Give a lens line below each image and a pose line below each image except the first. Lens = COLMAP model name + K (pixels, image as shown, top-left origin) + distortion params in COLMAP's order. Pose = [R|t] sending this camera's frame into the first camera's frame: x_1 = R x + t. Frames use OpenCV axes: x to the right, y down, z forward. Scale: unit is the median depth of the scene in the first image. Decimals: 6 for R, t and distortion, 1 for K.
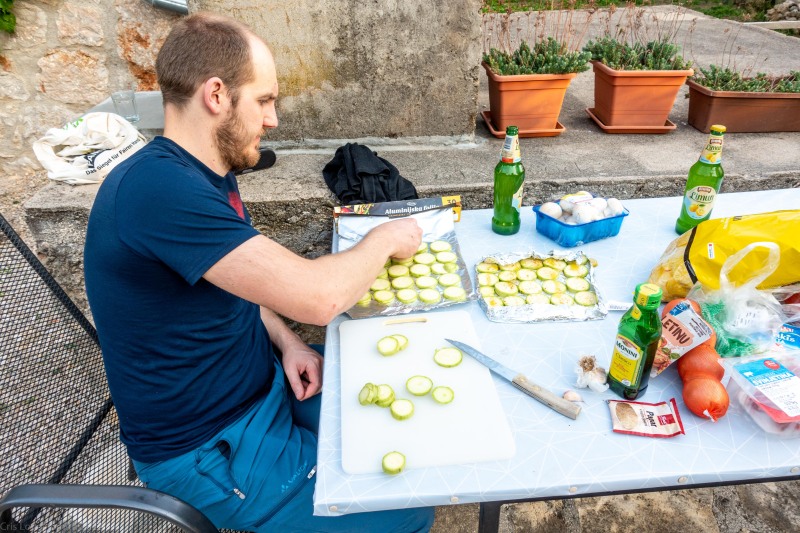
lens RADIAL K [[548.1, 0, 399.3], [0, 548.1, 267.0], [0, 0, 1]] dist [-0.004693, -0.004132]
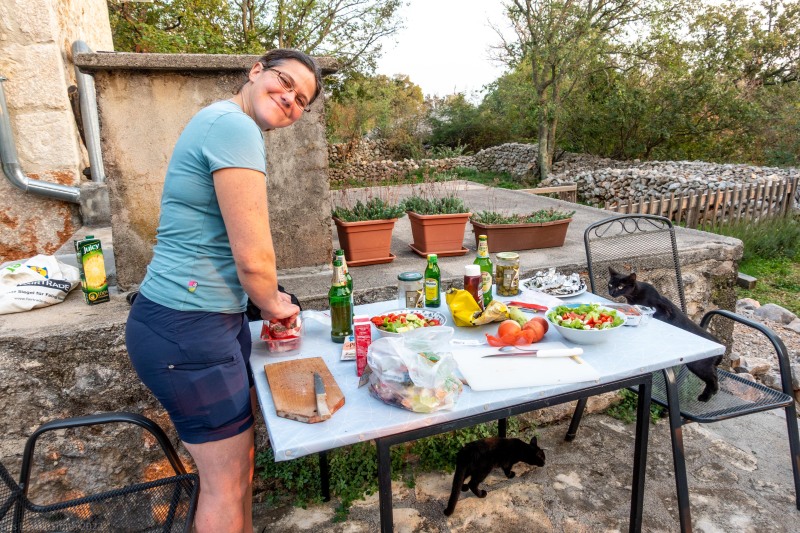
lens RADIAL K [[548.1, 0, 400.3], [0, 548.1, 266.1], [0, 0, 1]] dist [-0.004693, -0.004132]
pose [[0.955881, -0.071967, 0.284801, -0.090076], [0.154919, 0.947241, -0.280598, 0.170851], [-0.249581, 0.312340, 0.916599, -0.287703]]
